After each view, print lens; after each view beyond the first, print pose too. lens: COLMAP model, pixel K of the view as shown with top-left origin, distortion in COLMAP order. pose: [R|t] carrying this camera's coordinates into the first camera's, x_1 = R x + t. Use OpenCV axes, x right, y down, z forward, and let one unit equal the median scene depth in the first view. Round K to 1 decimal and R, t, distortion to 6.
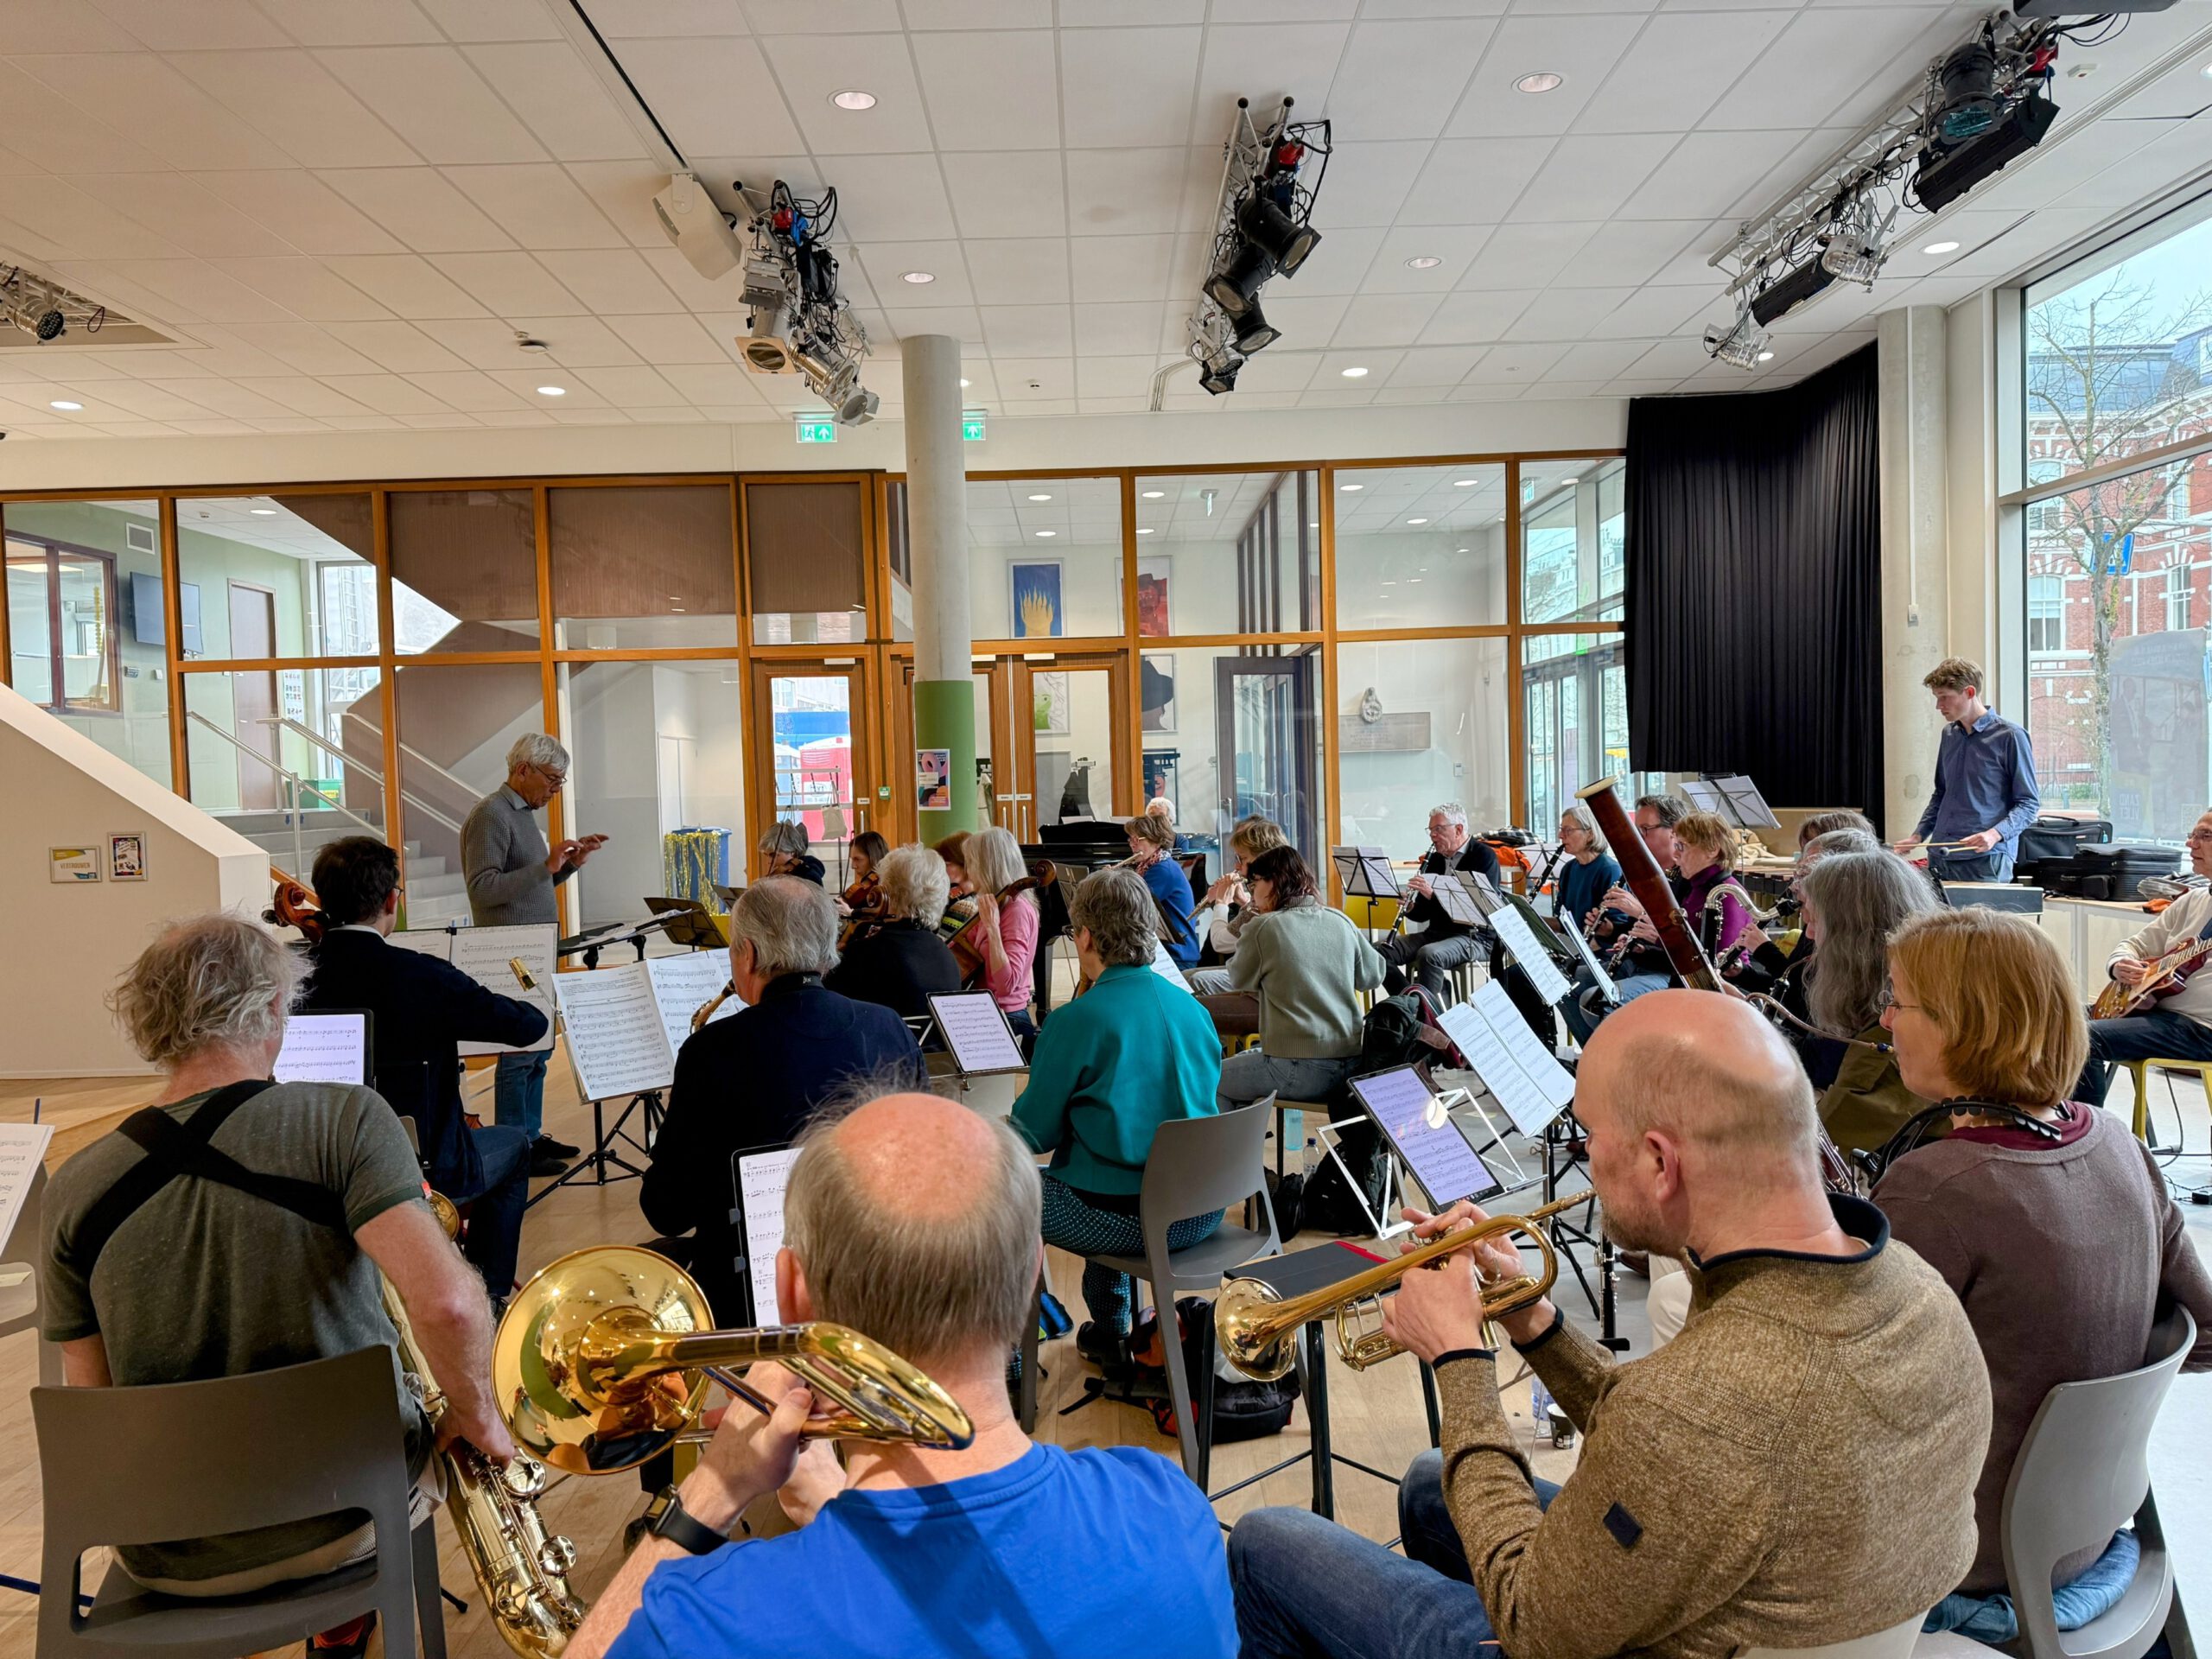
lens RADIAL K [[1524.7, 0, 1106.0], [0, 1524.7, 829.5], [0, 0, 1]] dist [0.053678, -0.000705]
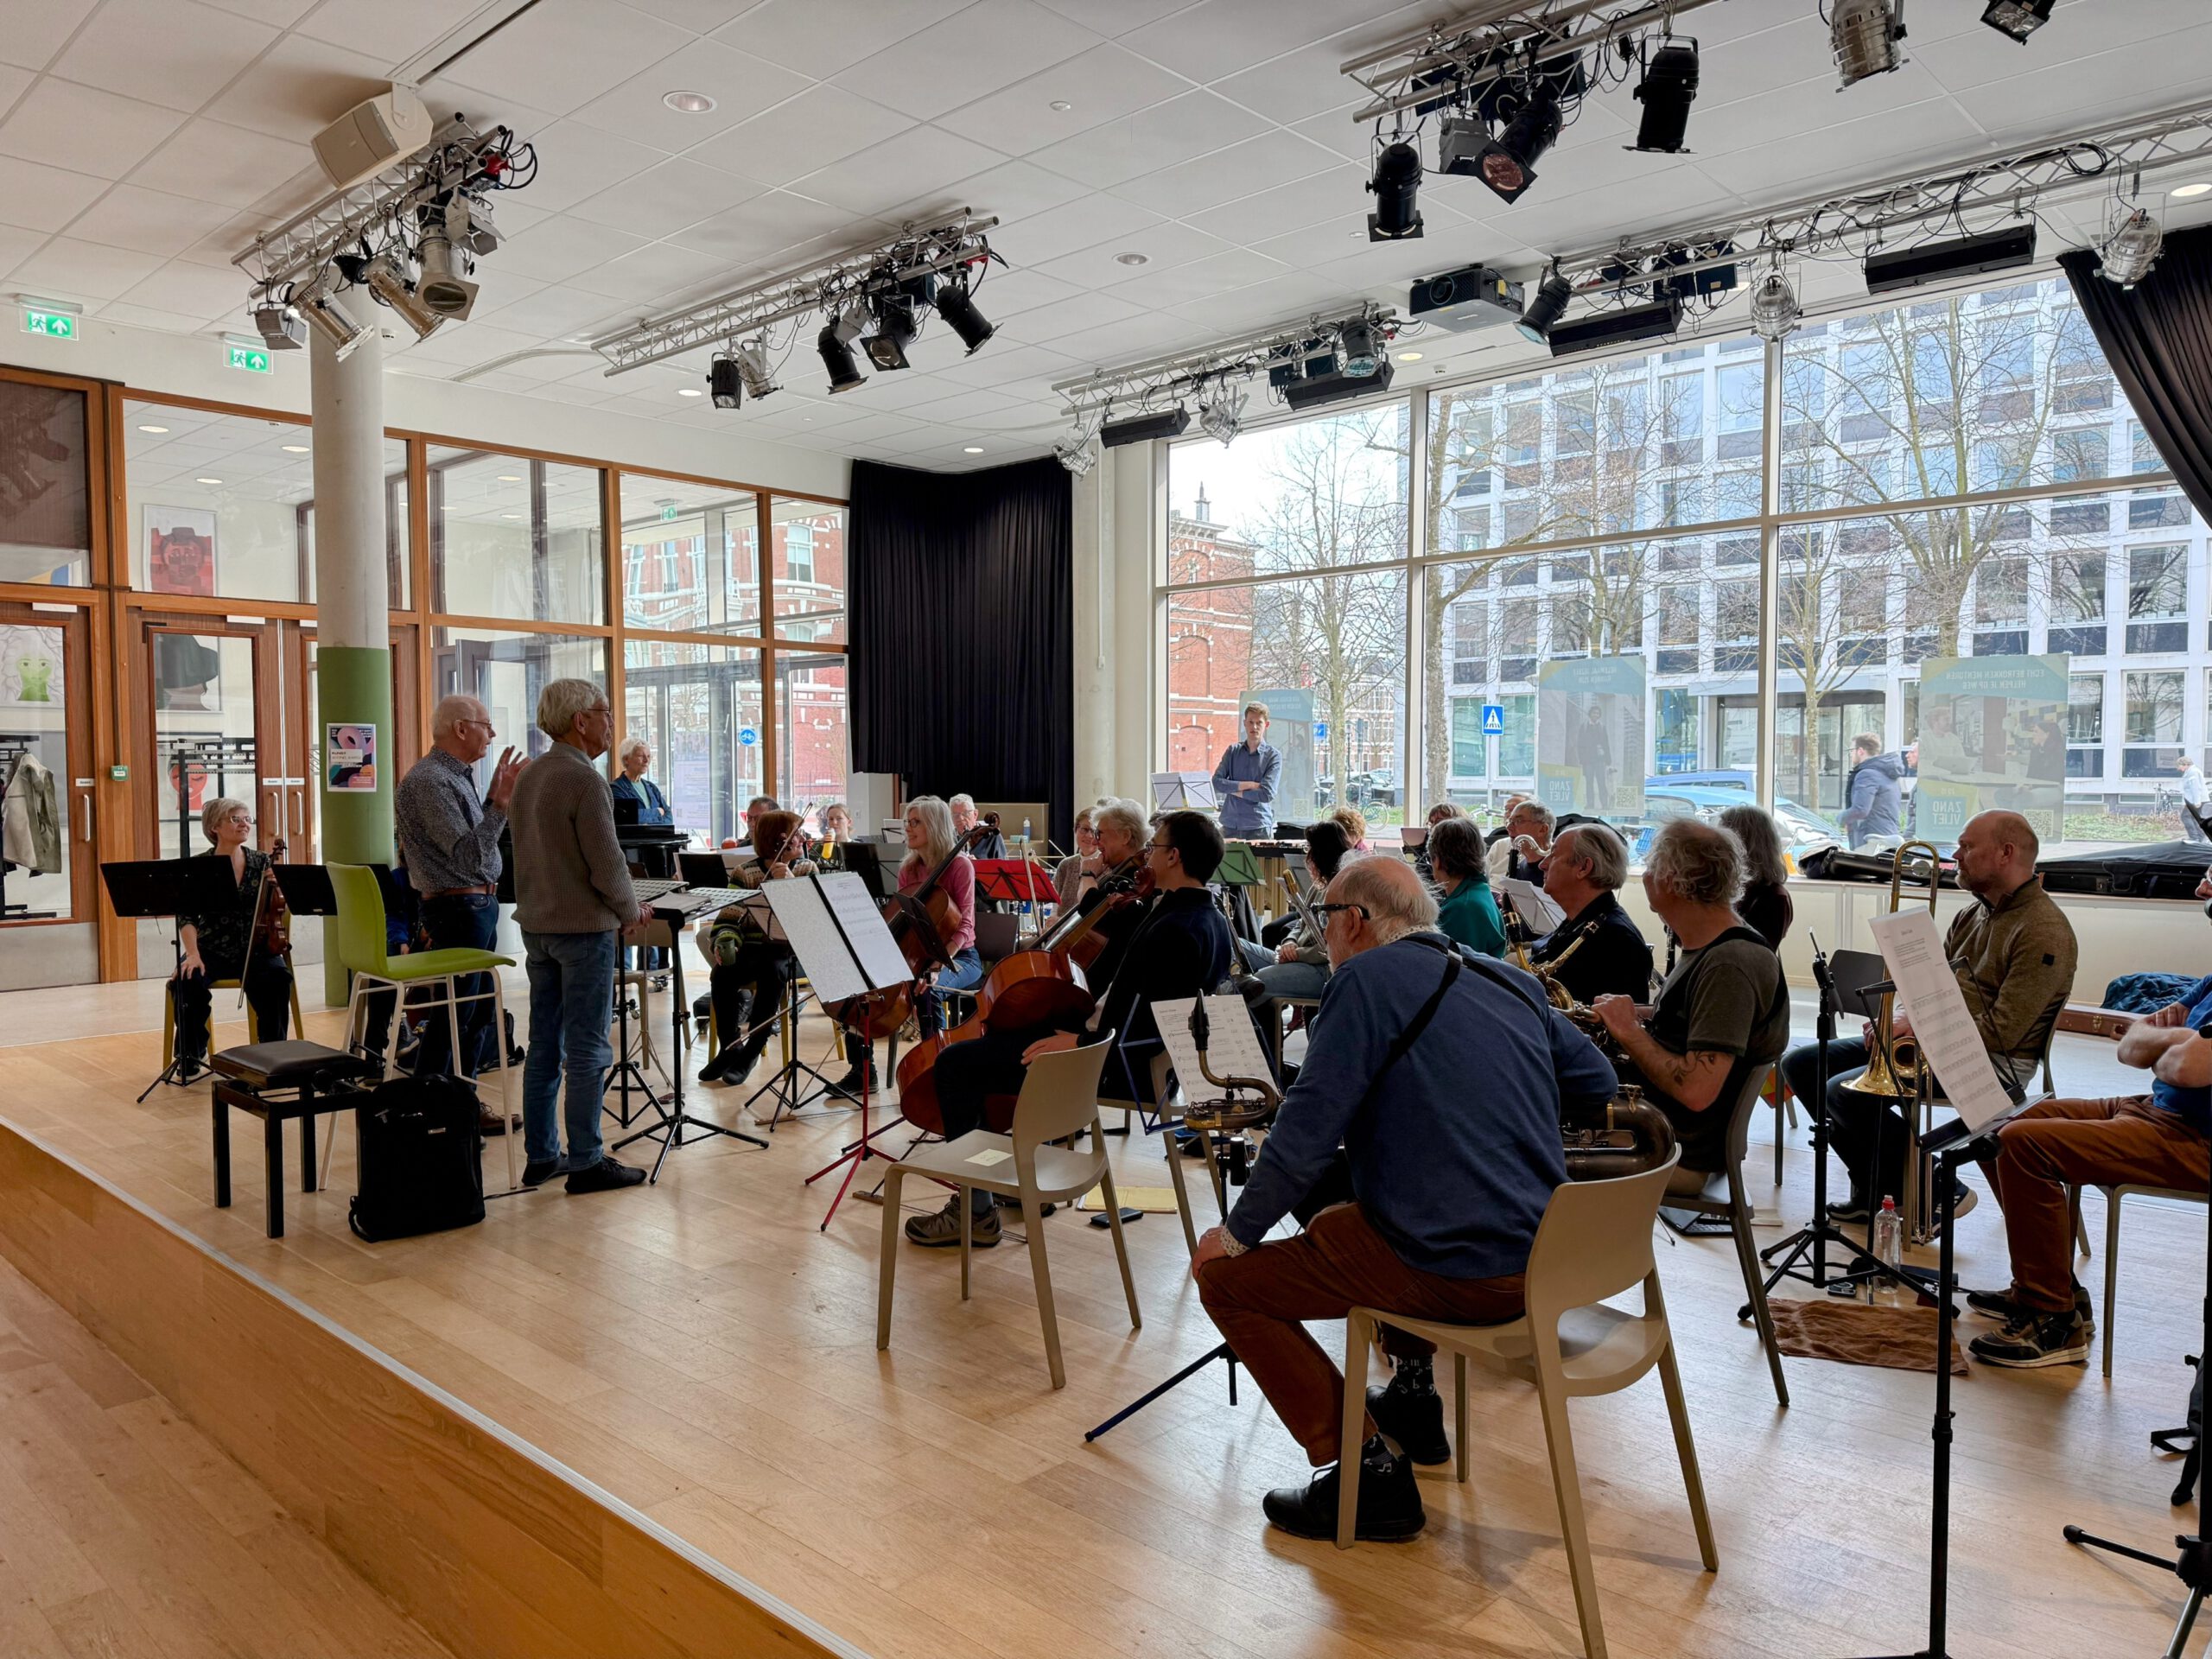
lens RADIAL K [[1560.0, 0, 1106.0], [0, 1560.0, 829.5], [0, 0, 1]] dist [0.005416, -0.000821]
pose [[0.694001, -0.001520, 0.719973, -0.381667], [0.006723, 0.999968, -0.004370, 0.013754], [-0.719943, 0.007873, 0.693988, 0.030372]]
